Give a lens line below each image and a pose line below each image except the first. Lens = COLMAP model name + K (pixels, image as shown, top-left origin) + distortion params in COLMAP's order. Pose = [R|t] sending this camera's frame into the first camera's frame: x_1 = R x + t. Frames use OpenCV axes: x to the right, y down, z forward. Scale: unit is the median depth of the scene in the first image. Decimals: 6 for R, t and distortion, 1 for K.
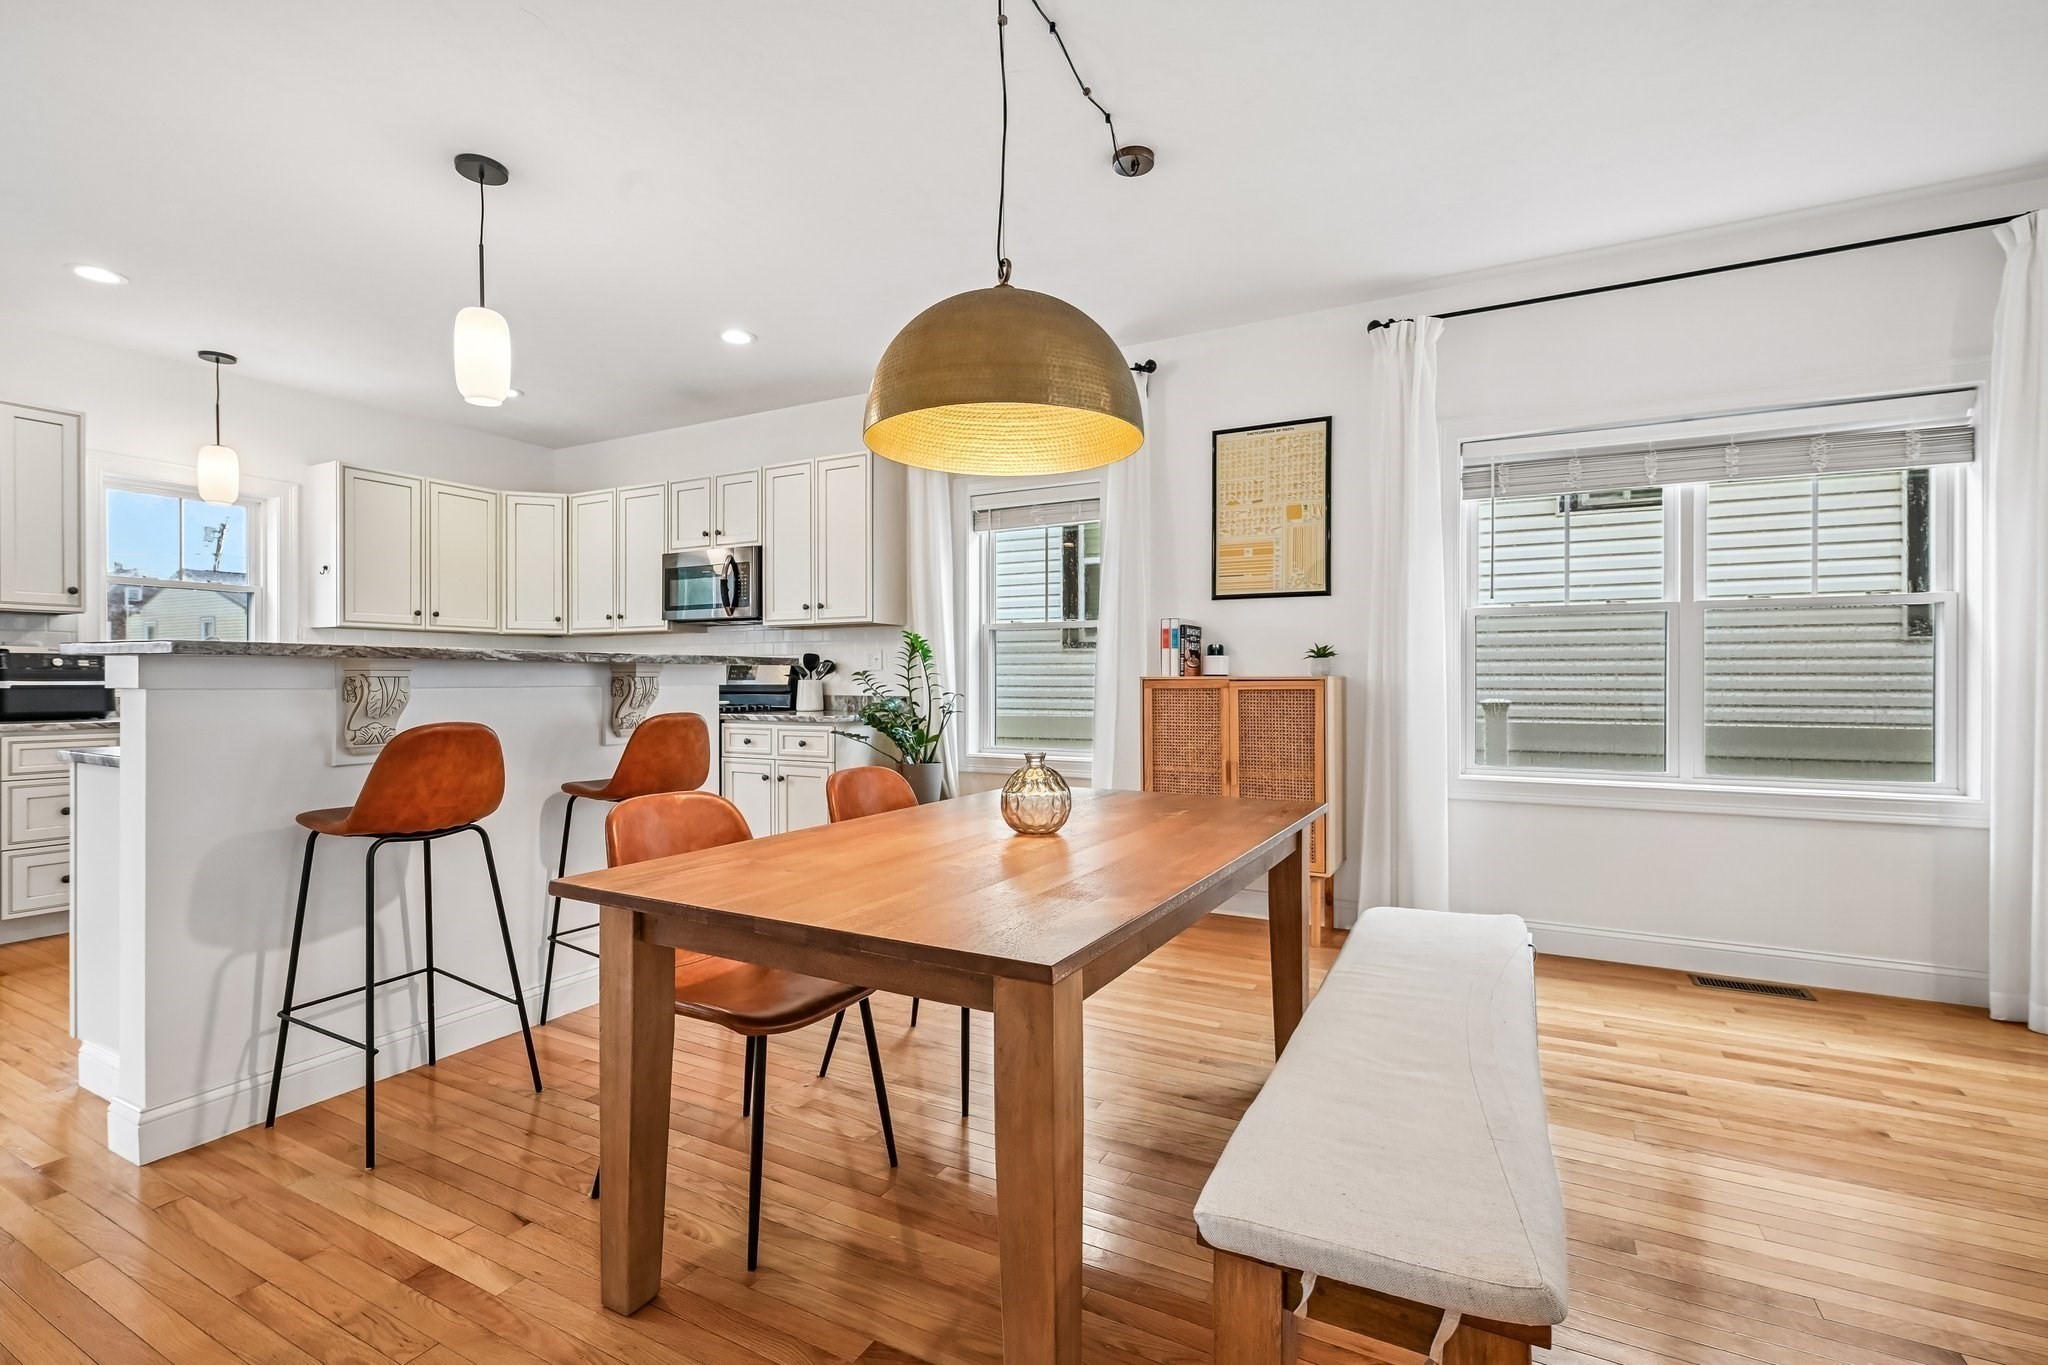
lens RADIAL K [[916.7, 0, 1026.4], [0, 916.7, 681.7], [0, 0, 1]] dist [-0.001511, 0.000433]
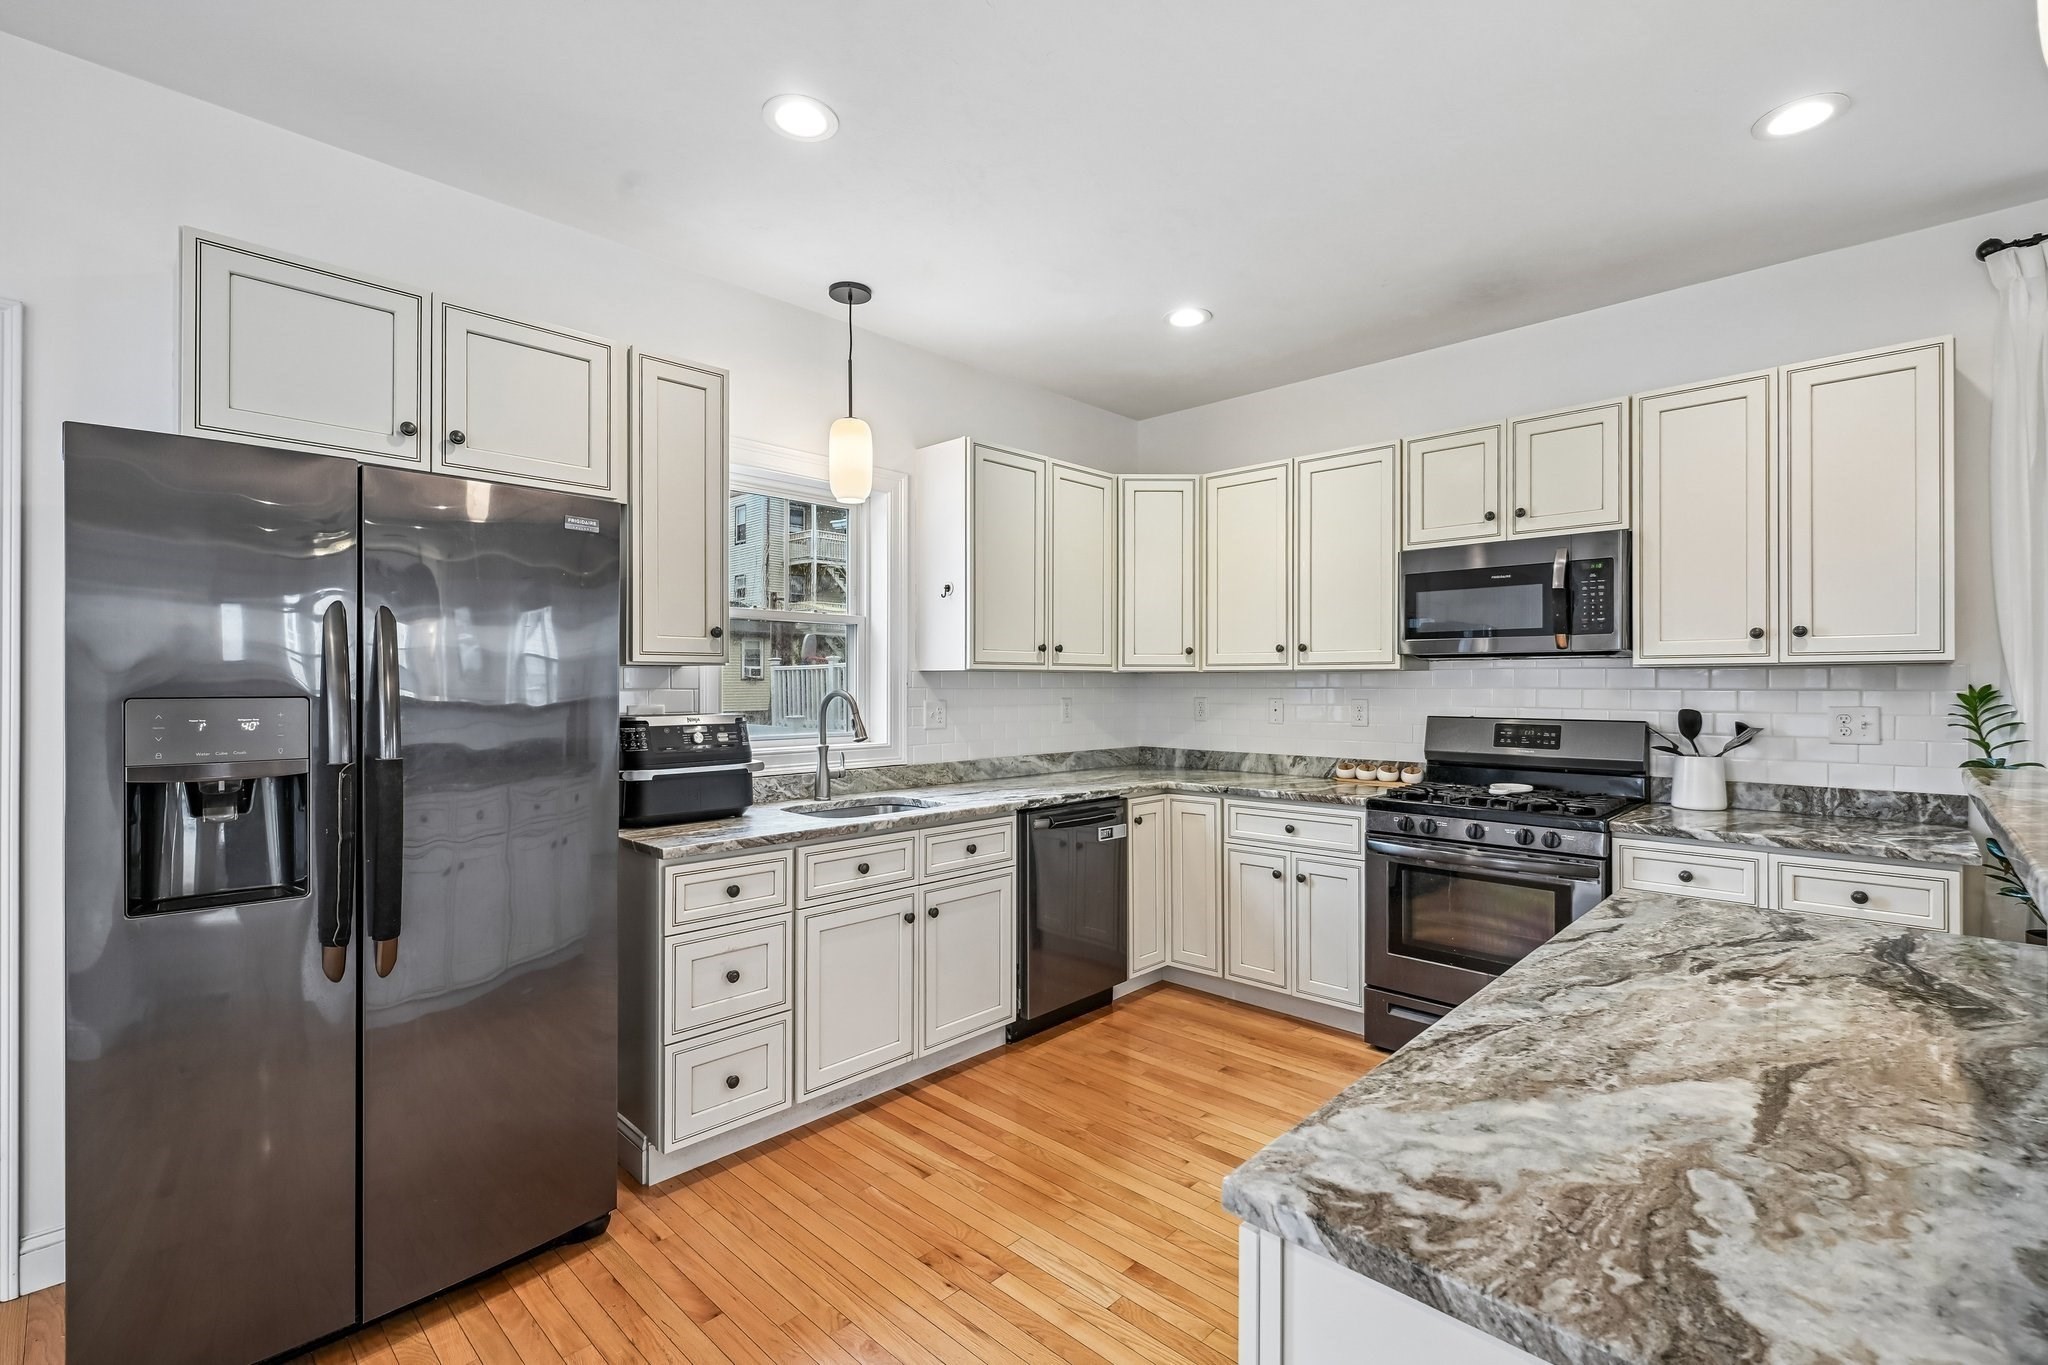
lens RADIAL K [[916.7, 0, 1026.4], [0, 916.7, 681.7], [0, 0, 1]] dist [-0.001511, 0.000433]
pose [[0.960266, -0.000263, -0.279087, -0.611204], [-0.000963, 0.999990, -0.004256, -0.058194], [0.279086, 0.004356, 0.960256, 0.399077]]
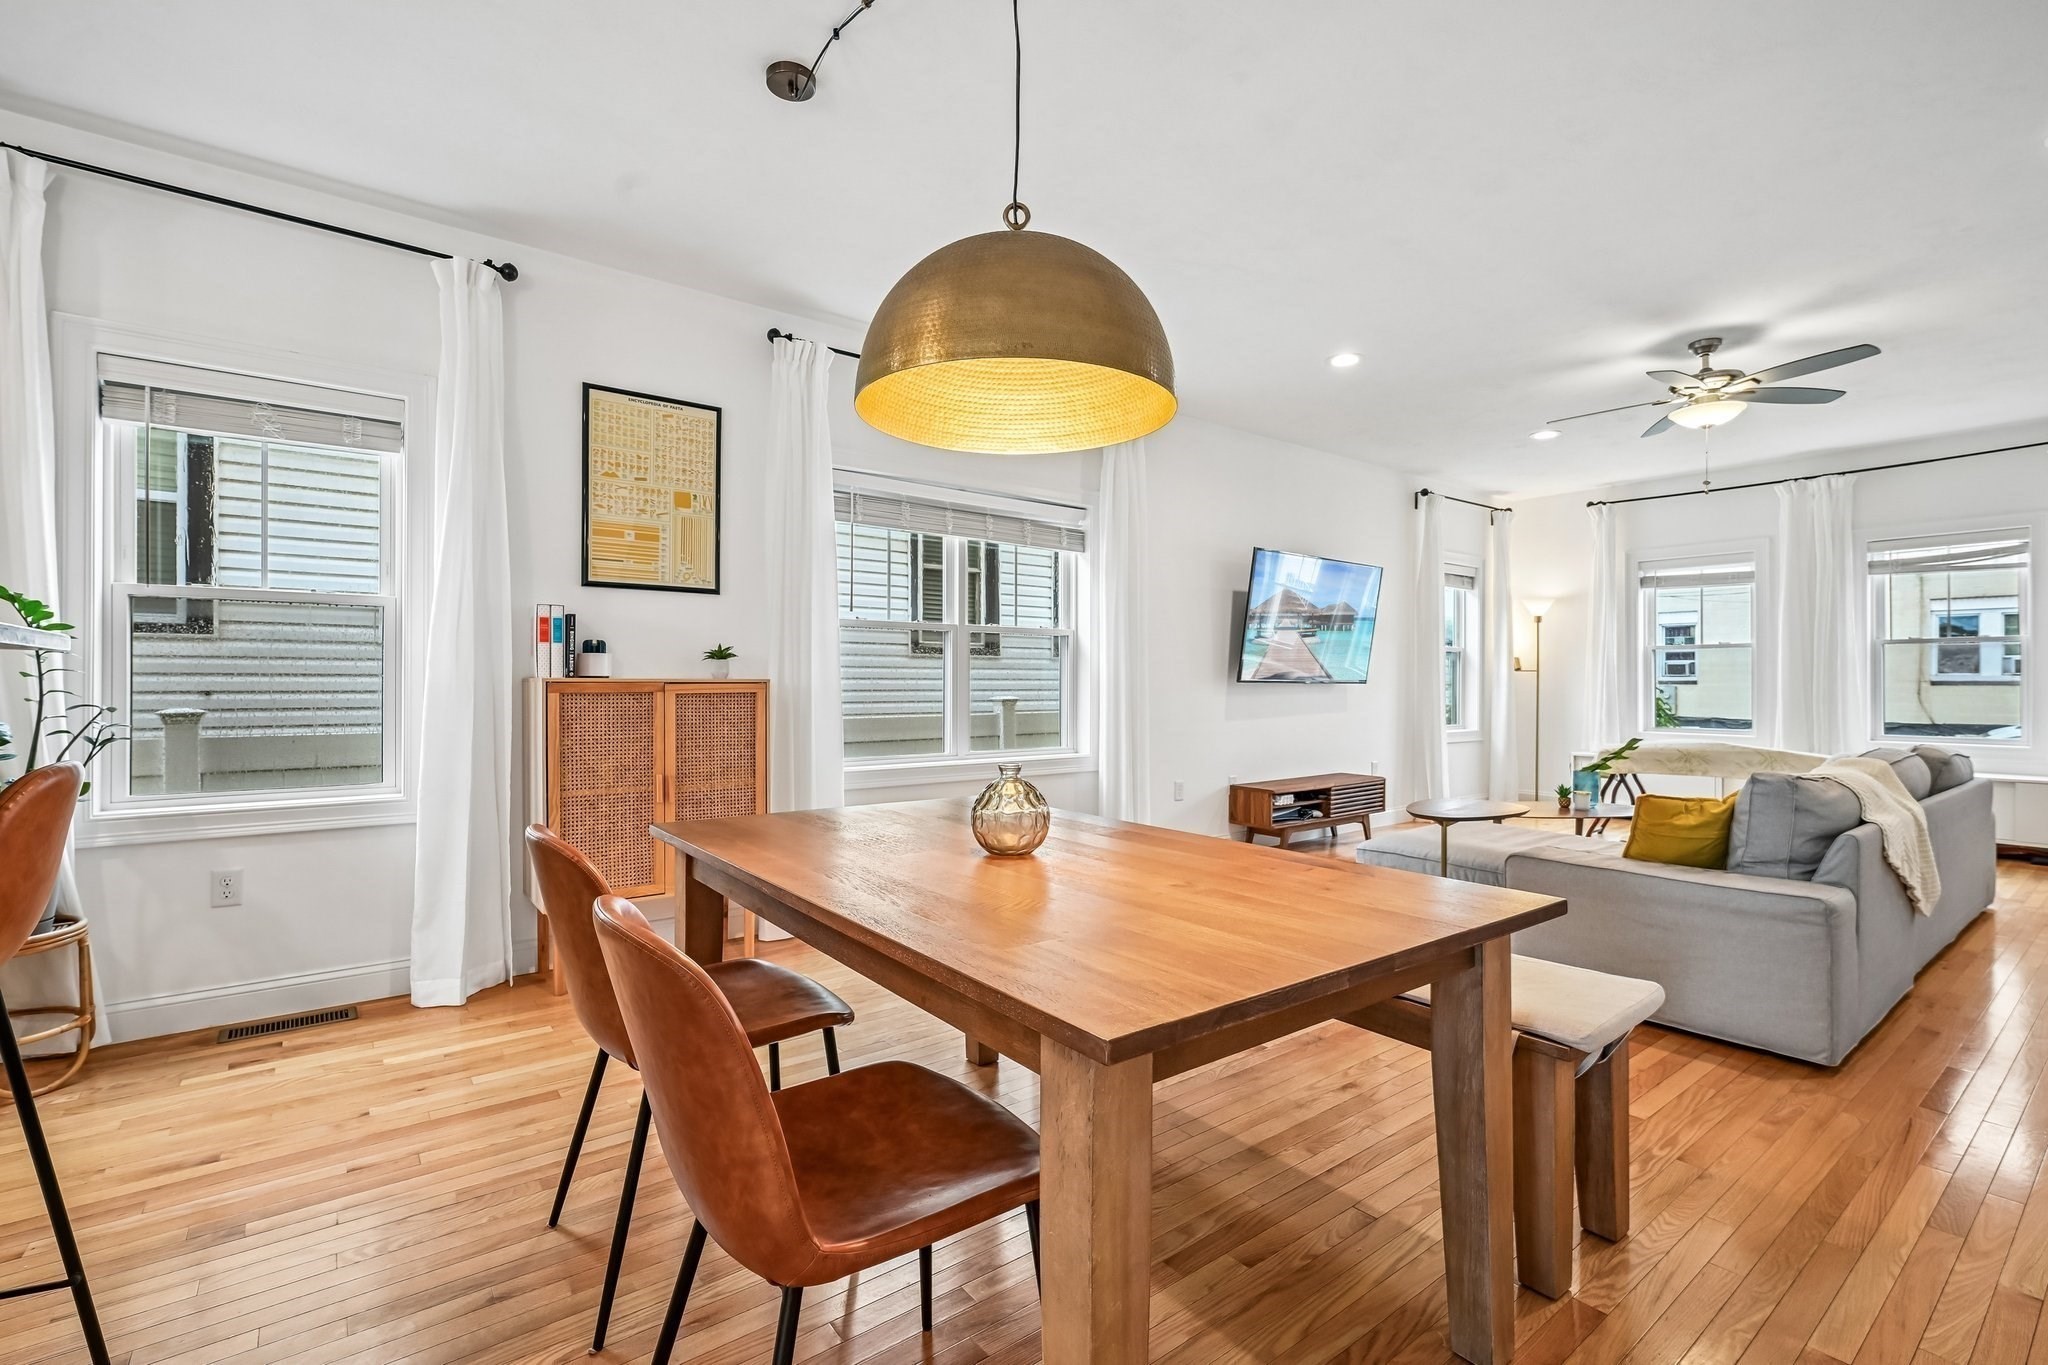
lens RADIAL K [[916.7, 0, 1026.4], [0, 916.7, 681.7], [0, 0, 1]] dist [-0.001511, 0.000433]
pose [[0.412017, 0.001491, 0.911175, -0.392971], [0.000139, 0.999999, -0.001699, -0.001141], [-0.911176, 0.000827, 0.412016, 0.299675]]
